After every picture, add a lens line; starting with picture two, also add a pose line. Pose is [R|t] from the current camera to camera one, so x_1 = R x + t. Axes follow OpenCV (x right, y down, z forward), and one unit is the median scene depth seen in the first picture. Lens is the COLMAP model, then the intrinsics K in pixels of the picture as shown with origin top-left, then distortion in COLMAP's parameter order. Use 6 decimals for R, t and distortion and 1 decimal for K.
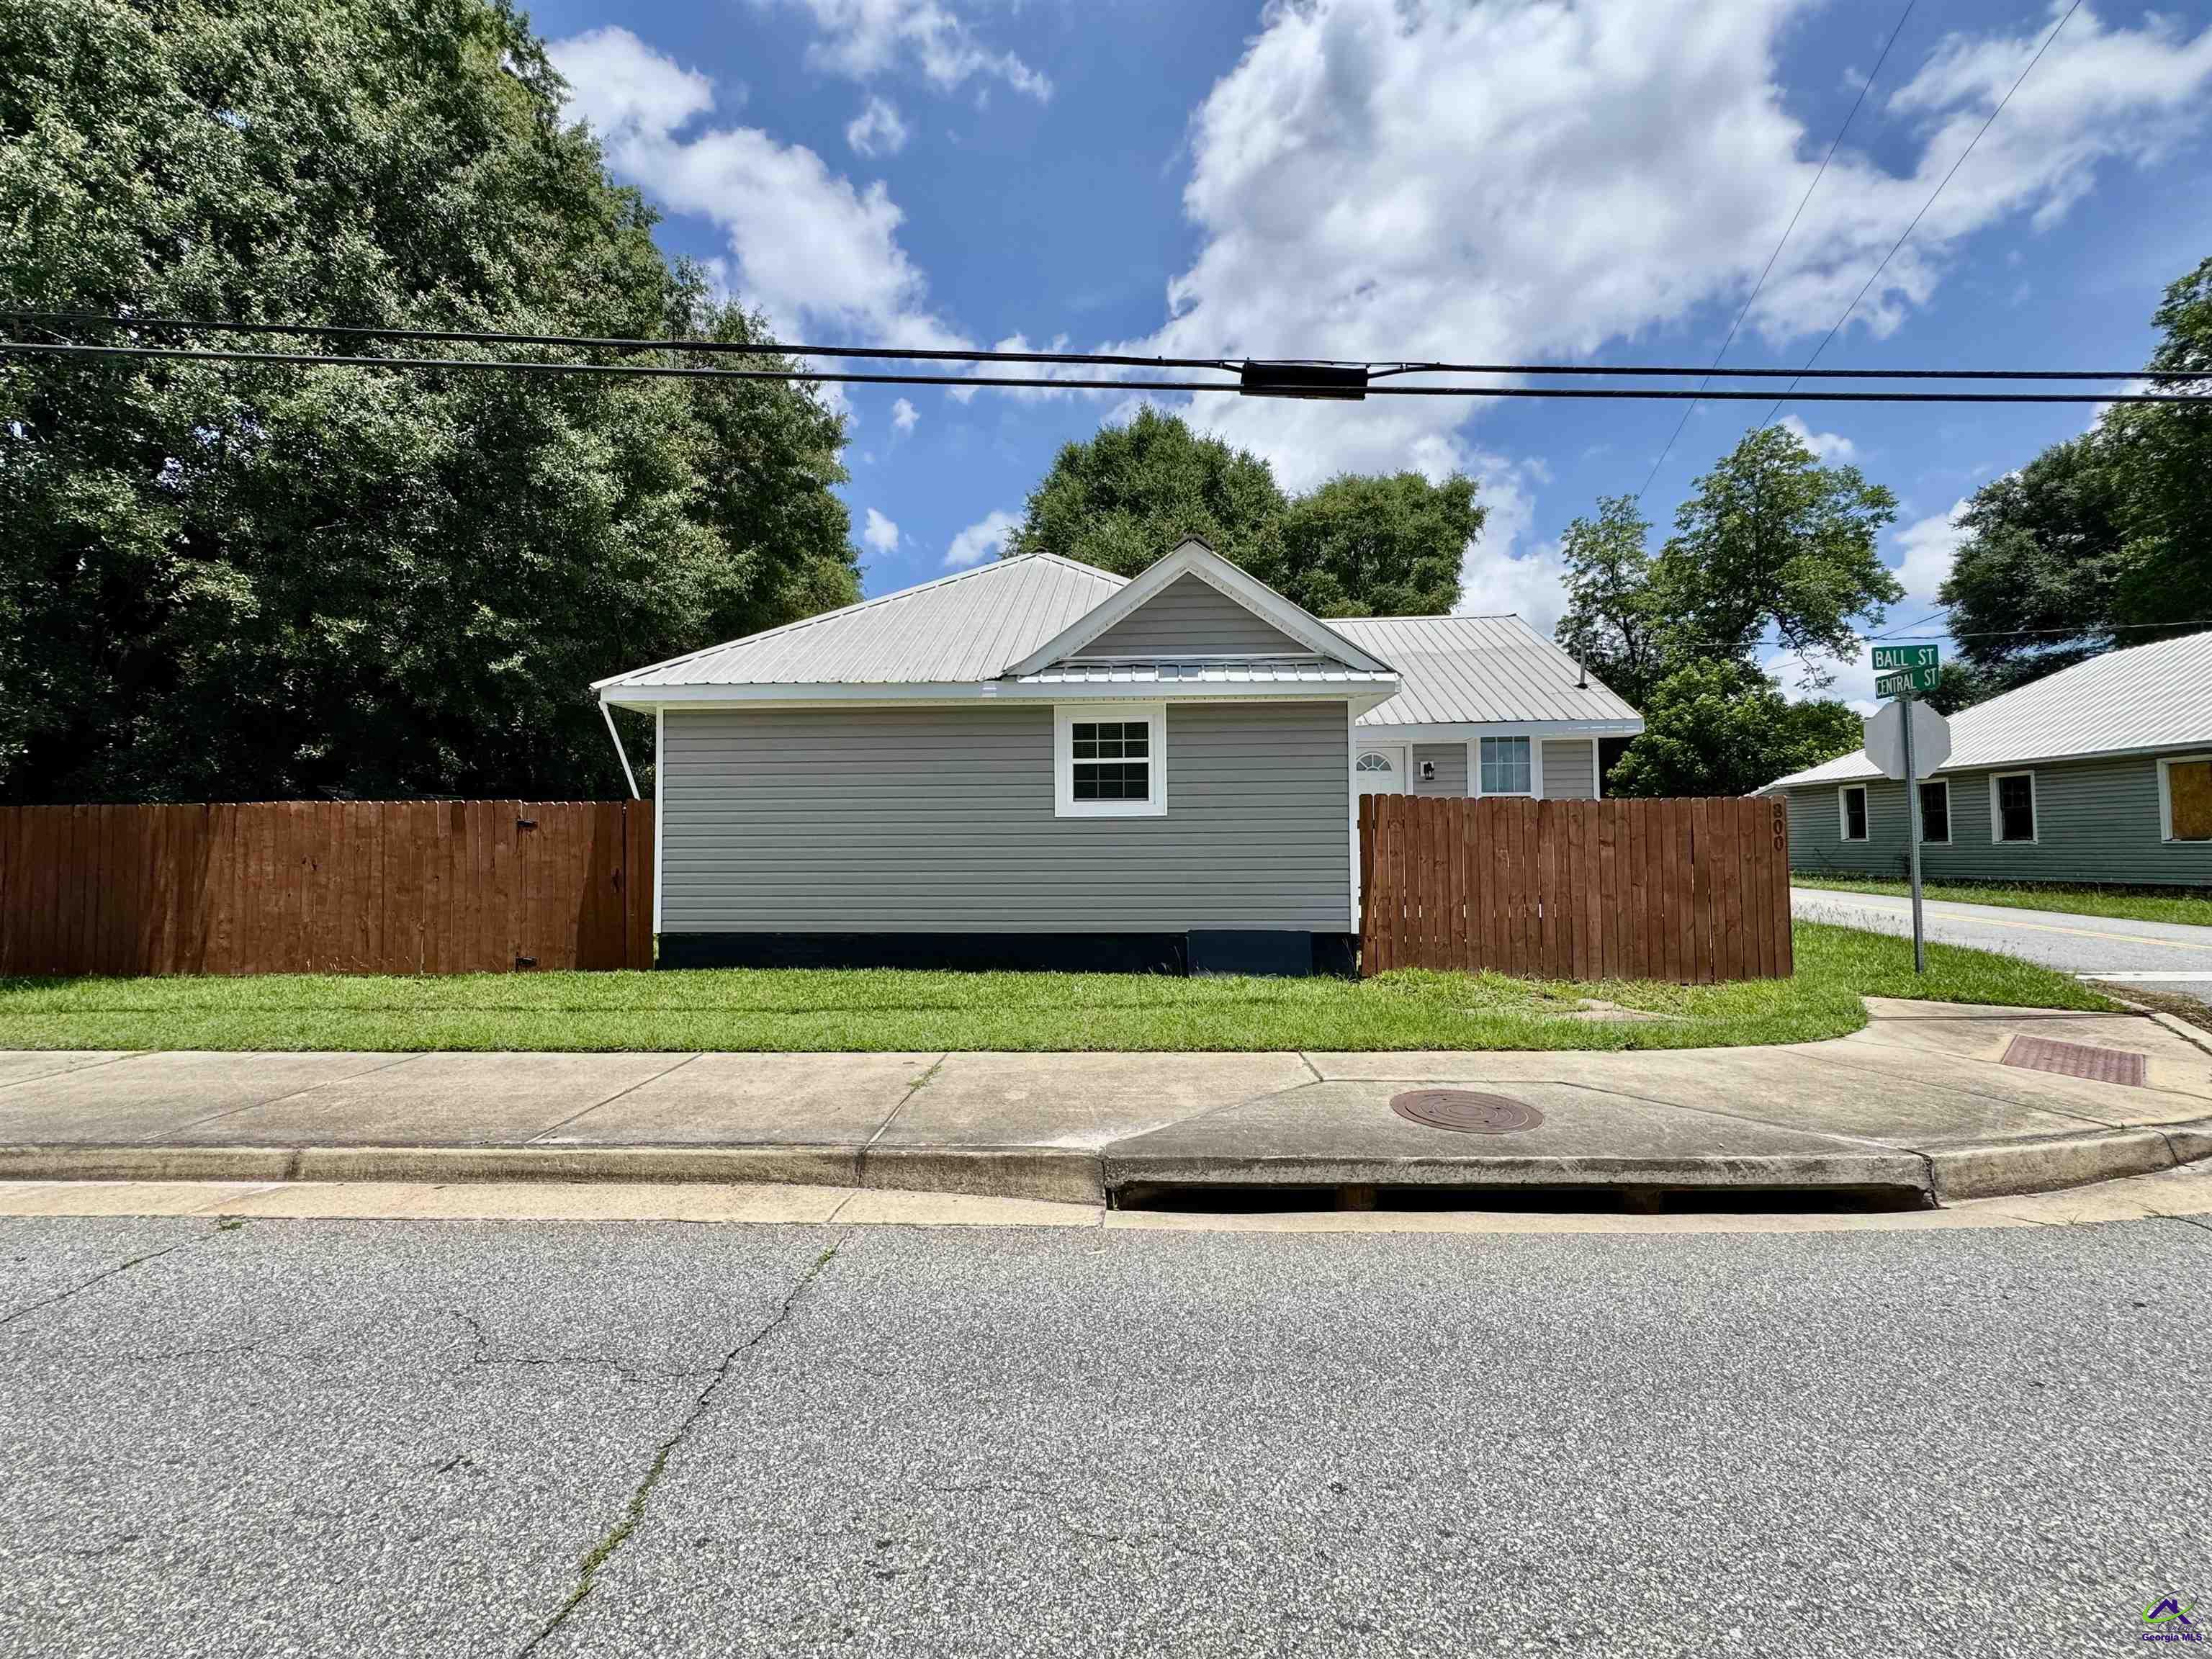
lens RADIAL K [[884.0, 0, 1106.9], [0, 884.0, 832.1], [0, 0, 1]] dist [-0.006037, 0.001010]
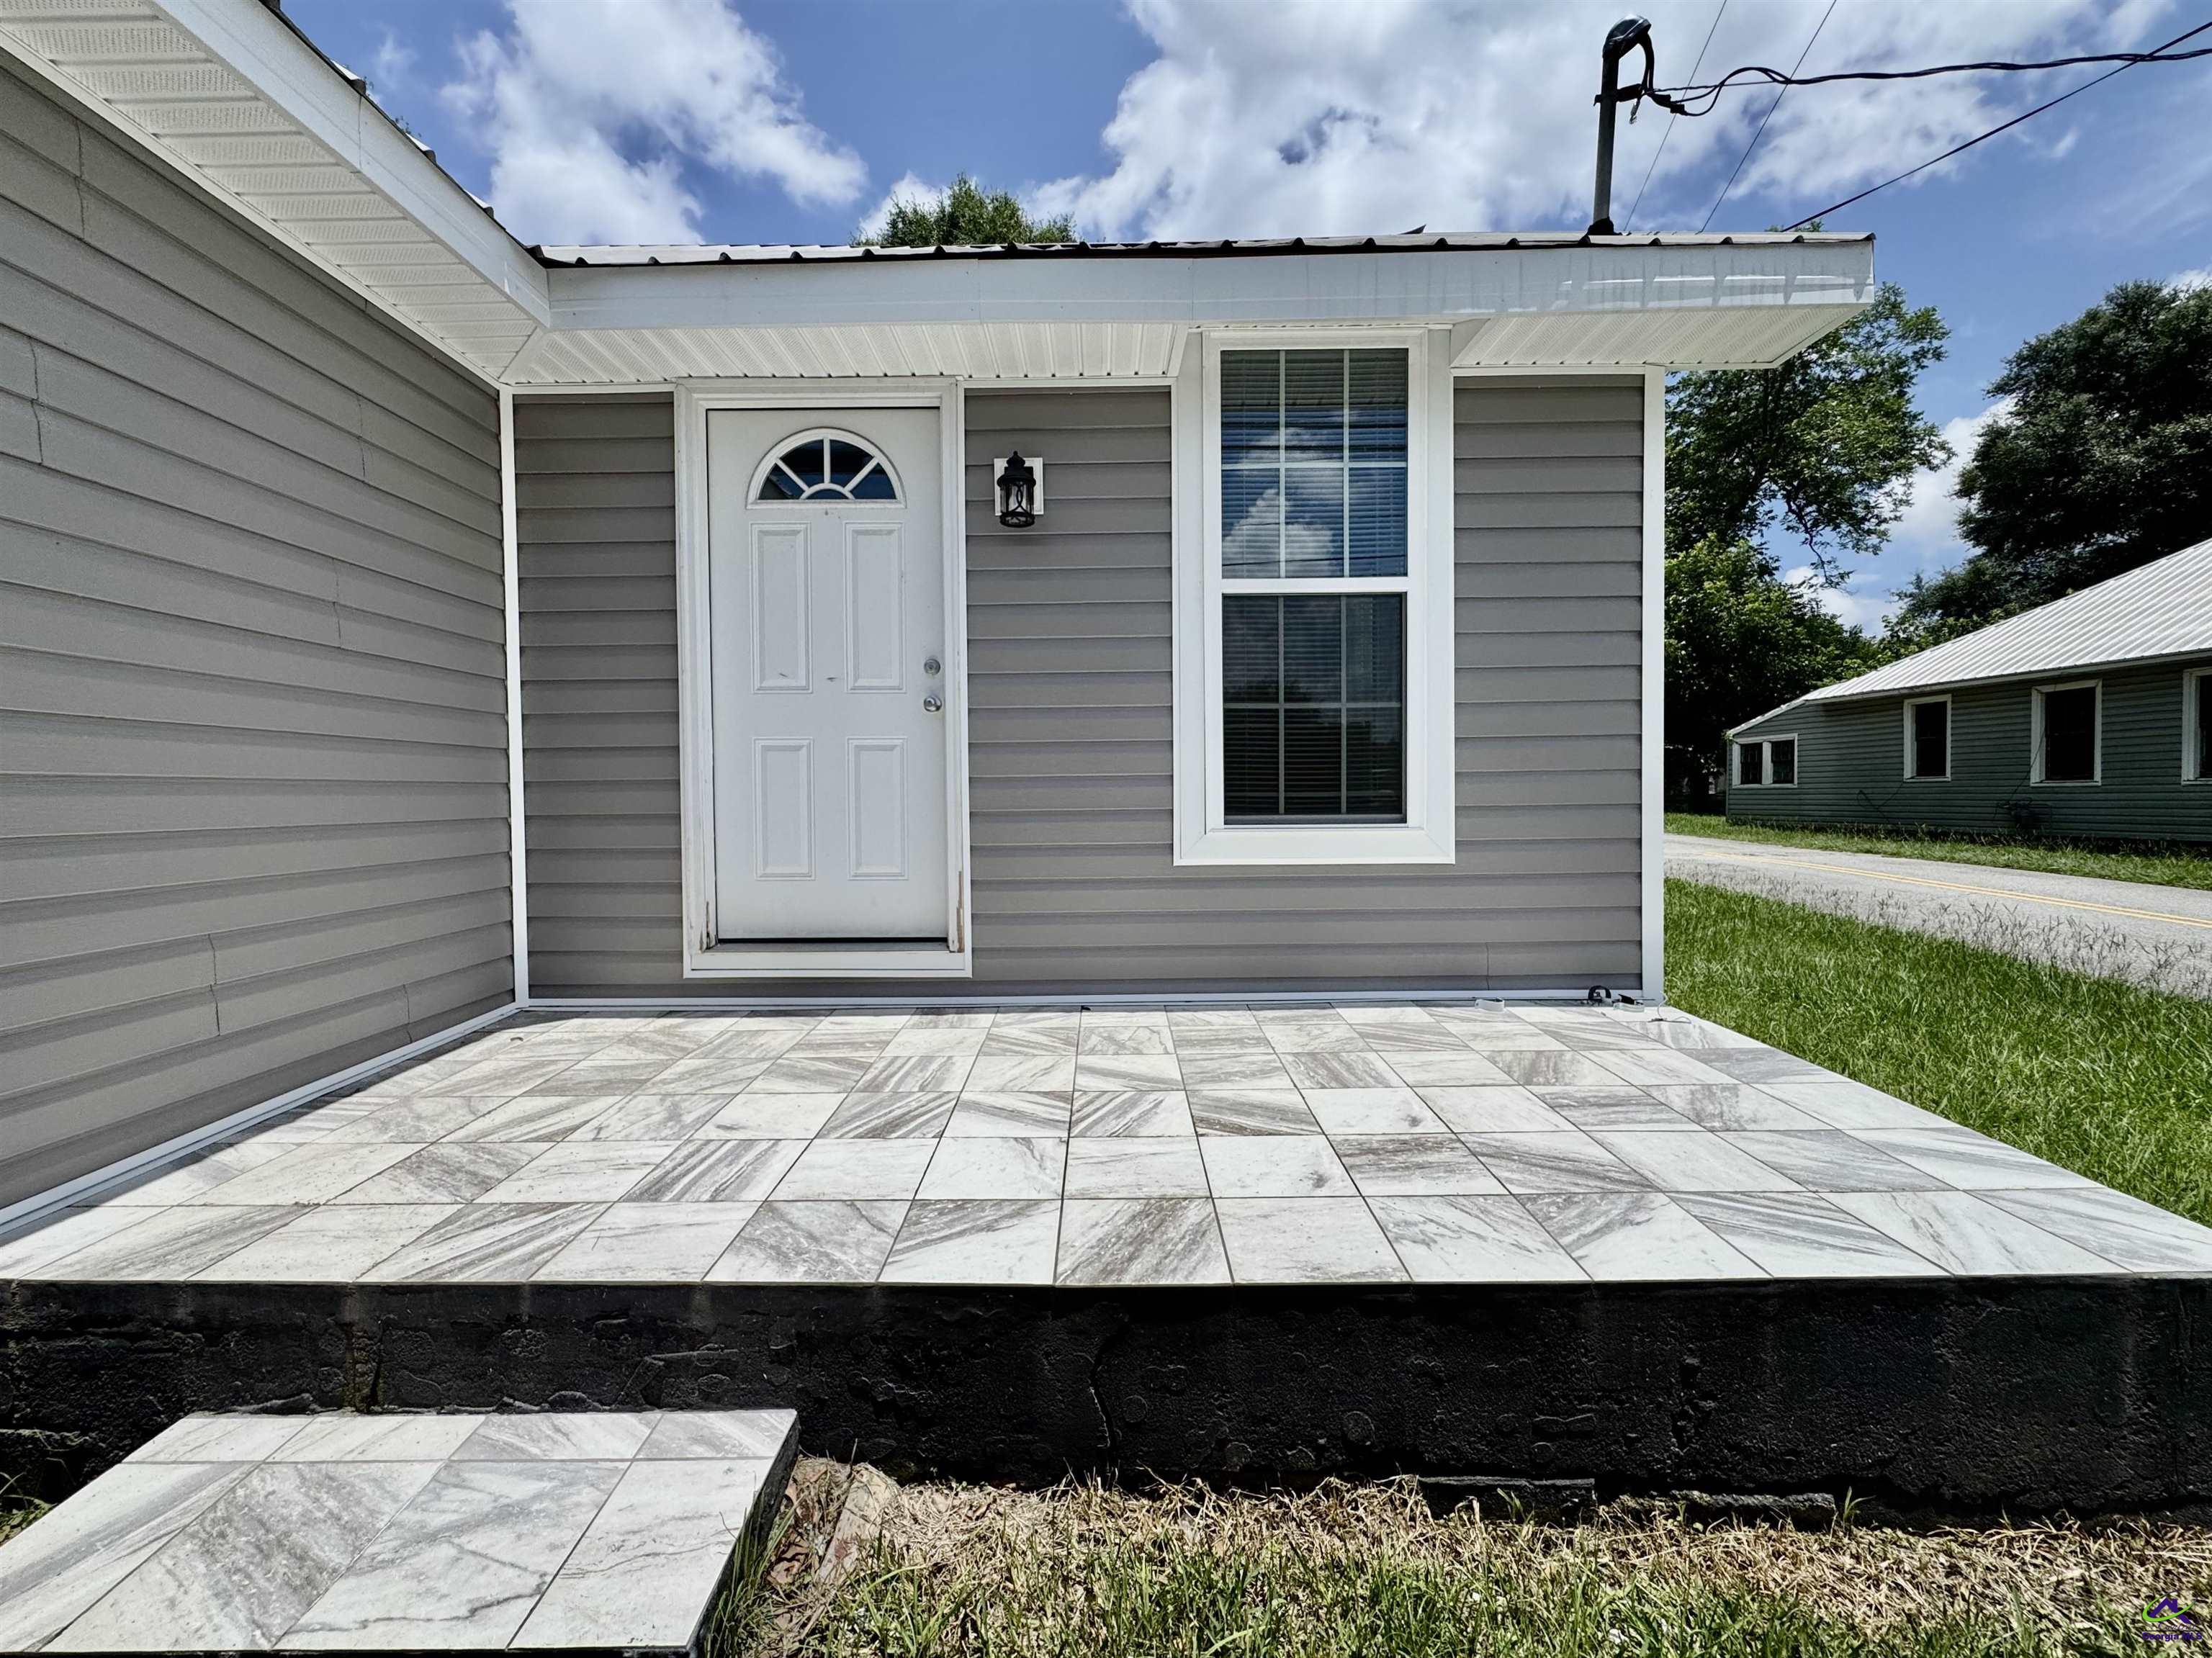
lens RADIAL K [[883.9, 0, 1105.1], [0, 883.9, 820.0], [0, 0, 1]] dist [-0.006037, 0.001010]
pose [[0.998477, 0.001840, 0.055145, 0.127614], [-0.004870, 0.998482, 0.054864, 0.003971], [-0.054960, -0.055049, 0.996970, 0.251349]]
